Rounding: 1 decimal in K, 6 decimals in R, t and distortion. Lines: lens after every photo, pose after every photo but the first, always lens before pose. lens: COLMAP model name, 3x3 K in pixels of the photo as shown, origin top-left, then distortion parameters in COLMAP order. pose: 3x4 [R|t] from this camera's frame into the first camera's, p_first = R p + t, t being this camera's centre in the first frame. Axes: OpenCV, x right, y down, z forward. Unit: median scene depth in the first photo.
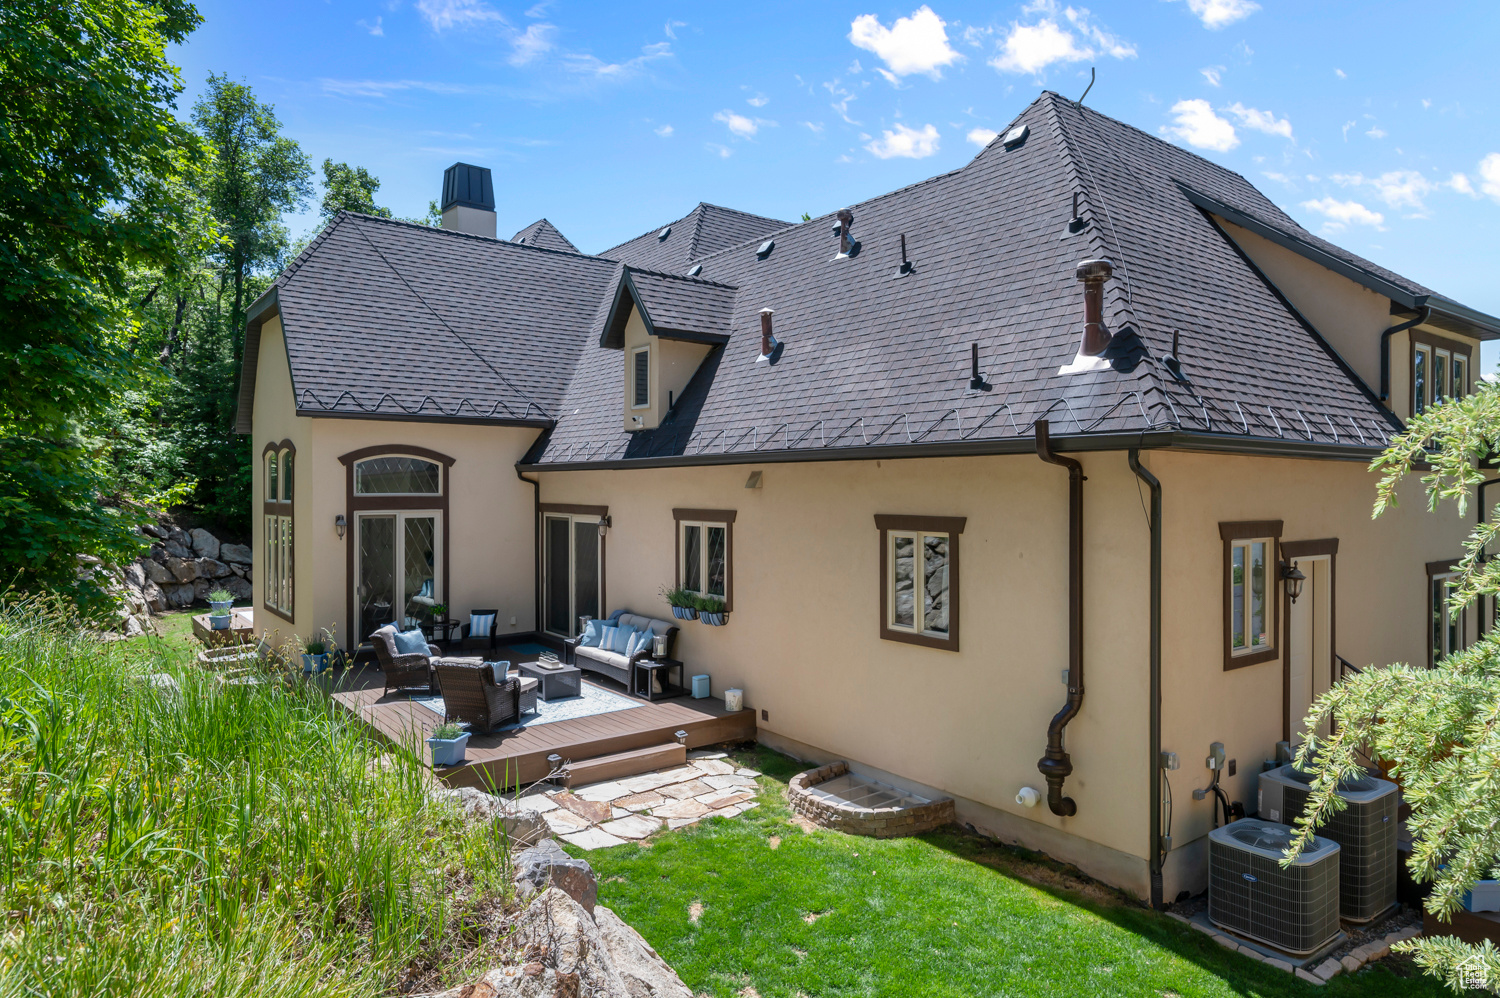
lens RADIAL K [[928.7, 0, 766.9], [0, 928.7, 494.4], [0, 0, 1]] dist [0.020068, -0.003416]
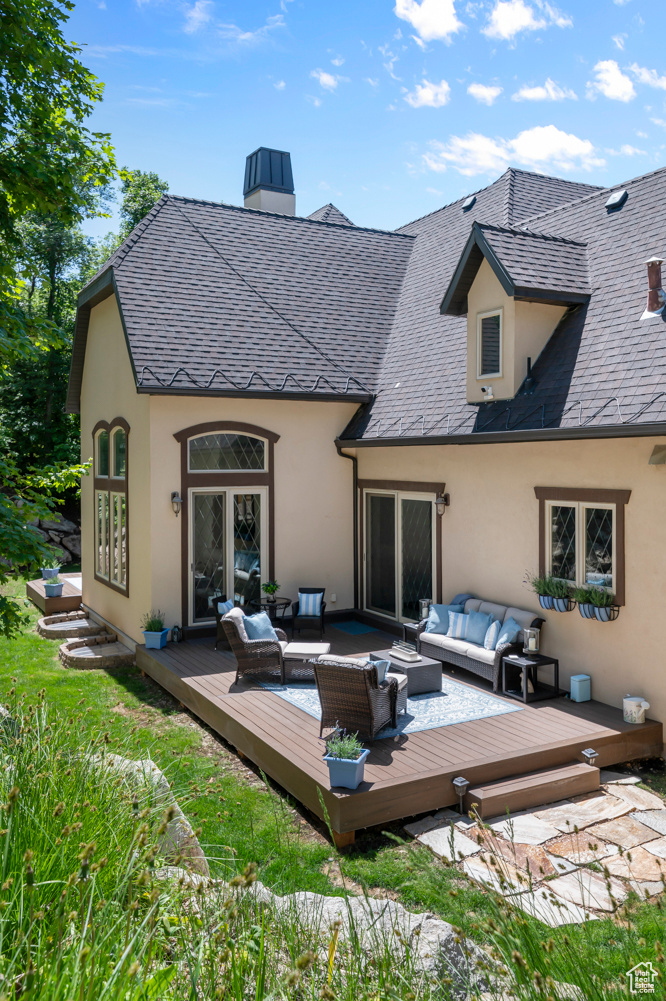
lens RADIAL K [[811.7, 0, 331.2], [0, 811.7, 475.6], [0, 0, 1]] dist [0.032746, 0.010709]
pose [[0.986901, -0.001517, -0.161319, -0.171608], [0.003338, 0.999934, 0.011018, -0.005121], [0.161292, -0.011412, 0.986841, 0.187514]]
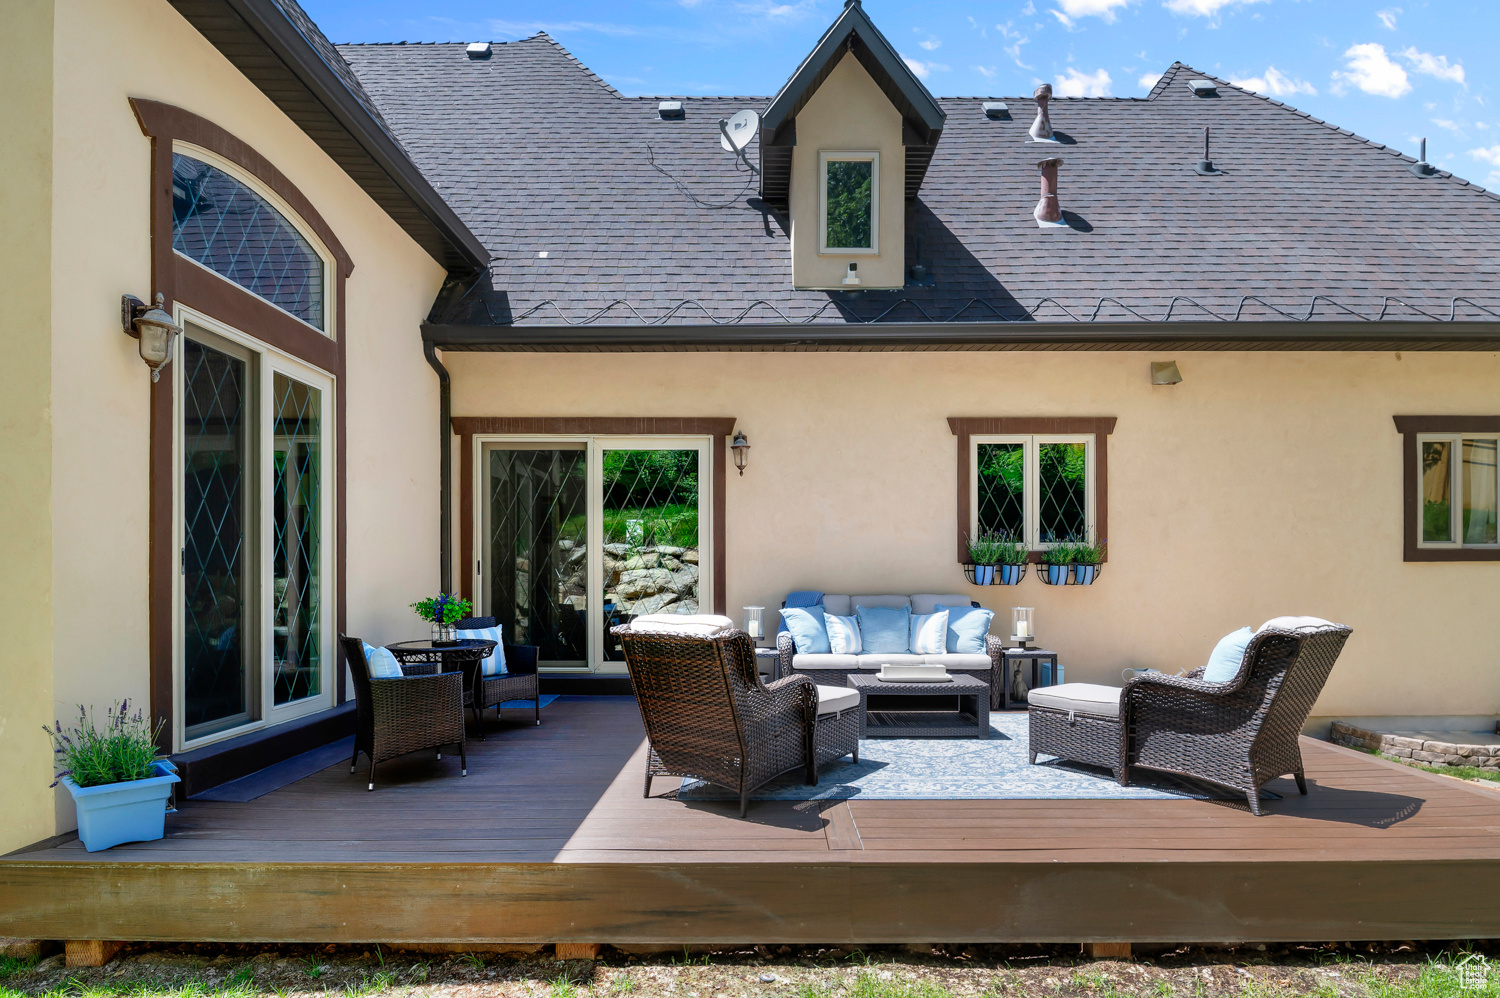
lens RADIAL K [[743.9, 0, 764.3], [0, 743.9, 583.0], [0, 0, 1]] dist [0.004992, -0.008694]
pose [[0.614638, -0.006666, 0.788781, -0.589407], [0.009893, 0.999951, 0.000742, 0.128685], [-0.788747, 0.007347, 0.614674, 0.796988]]
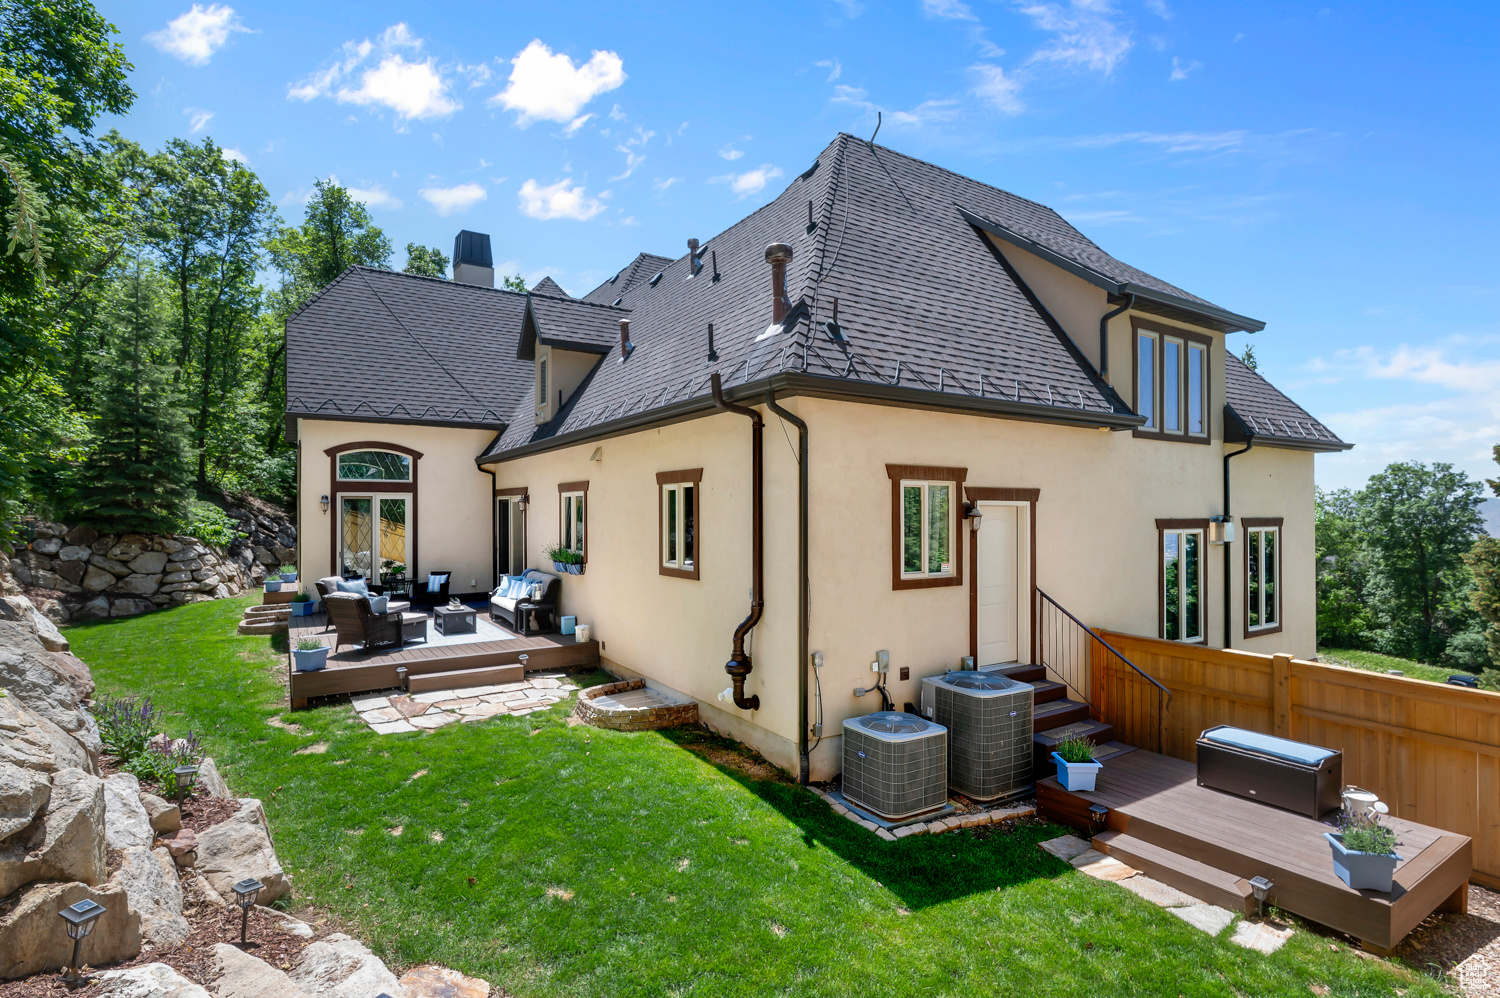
lens RADIAL K [[743.9, 0, 768.4], [0, 743.9, 507.8], [0, 0, 1]] dist [0.004992, -0.008694]
pose [[0.996898, -0.003955, -0.078604, 0.259732], [0.002892, 0.999903, -0.013636, 0.062309], [0.078651, 0.013366, 0.996813, 0.033259]]
